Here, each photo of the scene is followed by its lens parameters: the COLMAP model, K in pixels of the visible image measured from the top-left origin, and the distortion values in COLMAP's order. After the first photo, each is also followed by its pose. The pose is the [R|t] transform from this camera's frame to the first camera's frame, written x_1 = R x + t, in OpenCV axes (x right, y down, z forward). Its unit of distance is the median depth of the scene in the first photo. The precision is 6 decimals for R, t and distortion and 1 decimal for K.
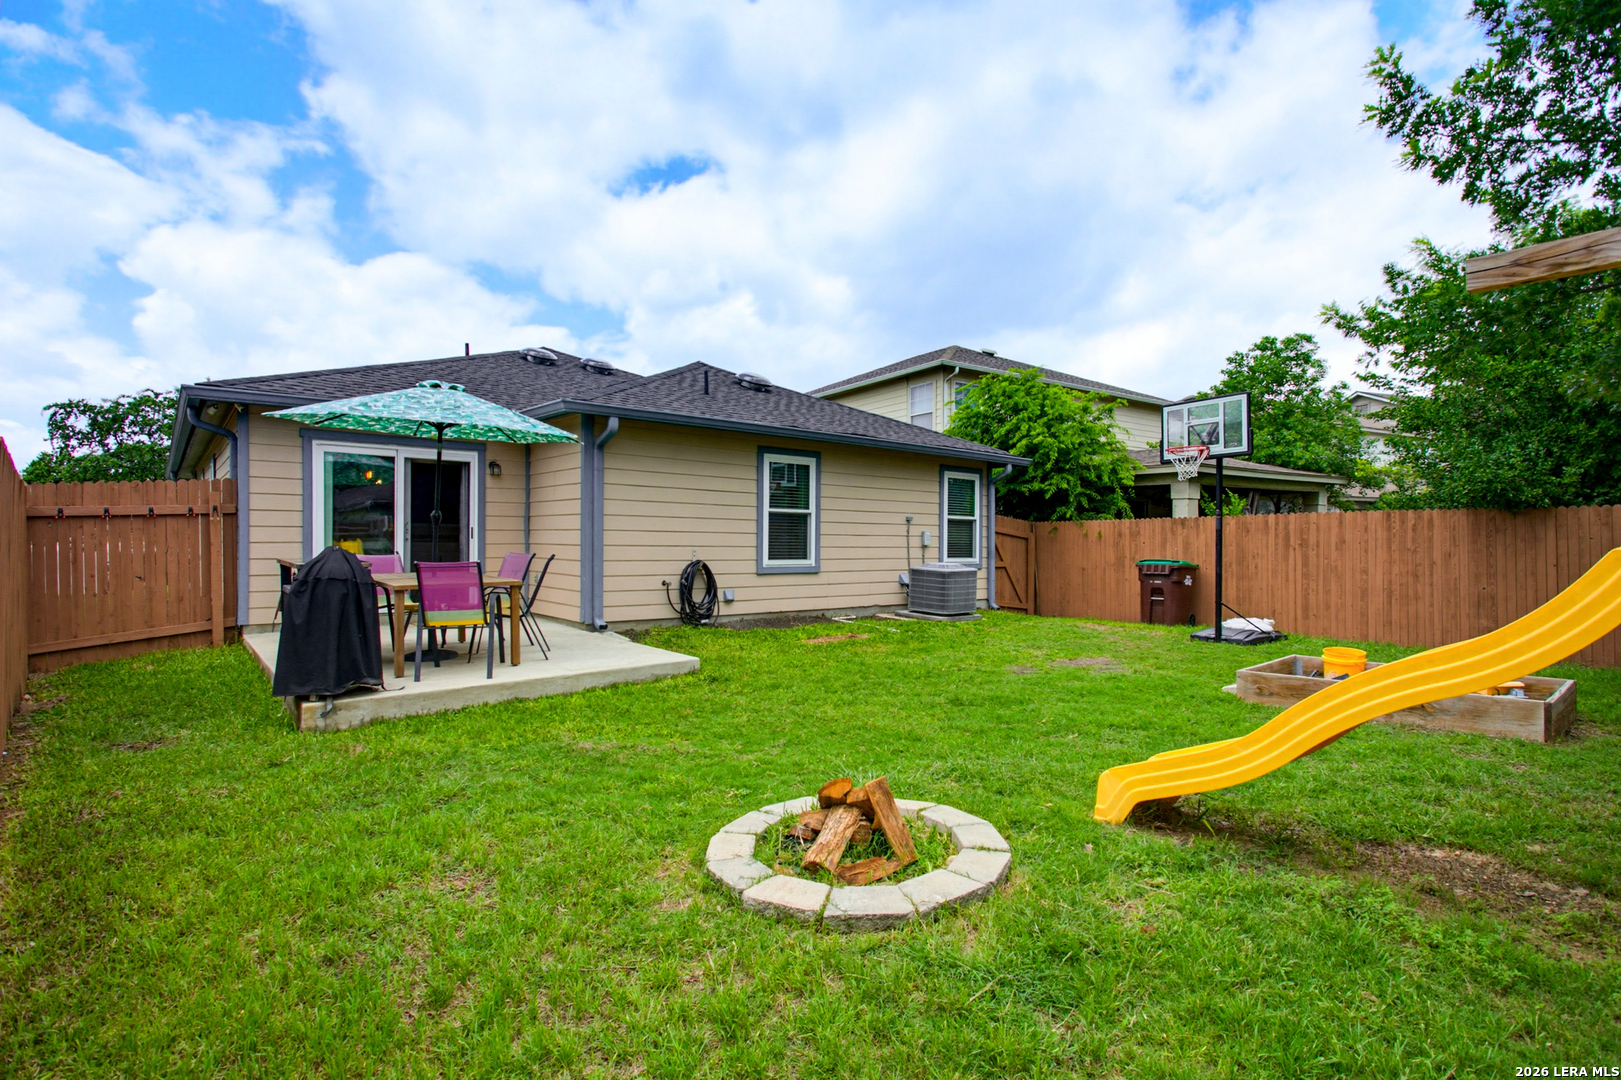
lens RADIAL K [[834.6, 0, 895.9], [0, 834.6, 545.5], [0, 0, 1]] dist [-0.002888, -0.000302]
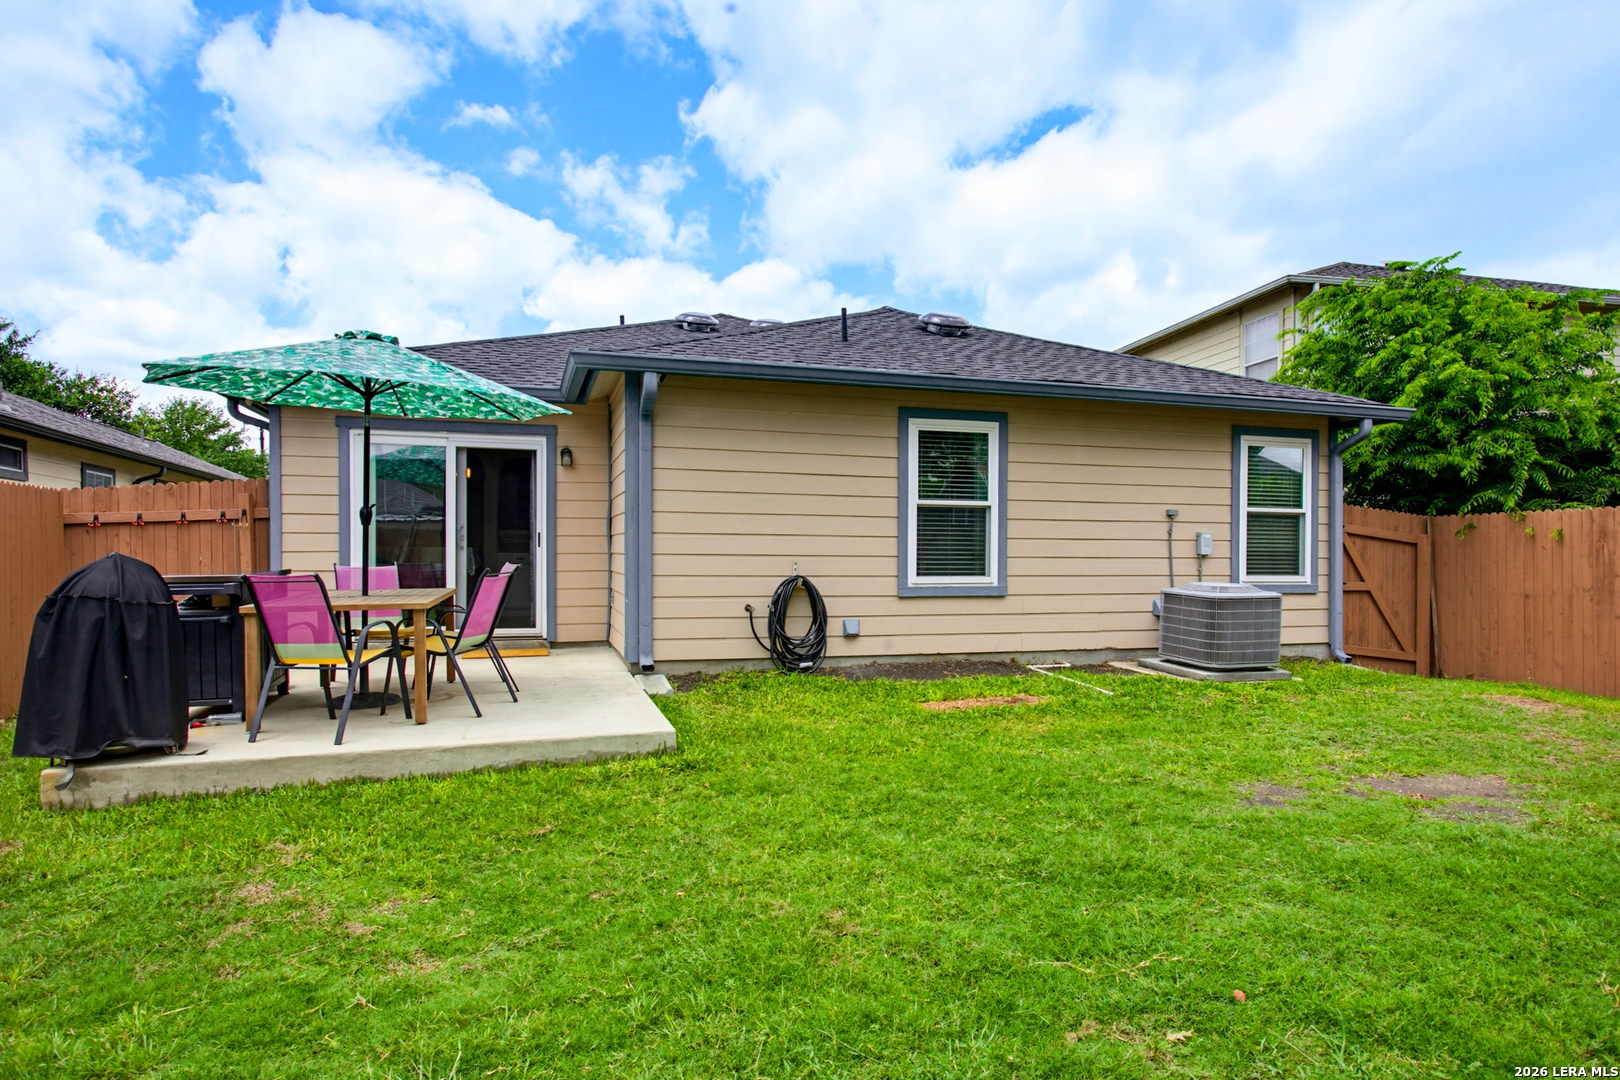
lens RADIAL K [[999.3, 0, 811.8], [0, 999.3, 559.8], [0, 0, 1]] dist [0.000153, 0.000068]
pose [[0.895913, -0.001035, -0.444228, 0.123260], [0.001116, 0.999999, -0.000078, 0.003895], [0.444228, -0.000426, 0.895914, 0.232133]]
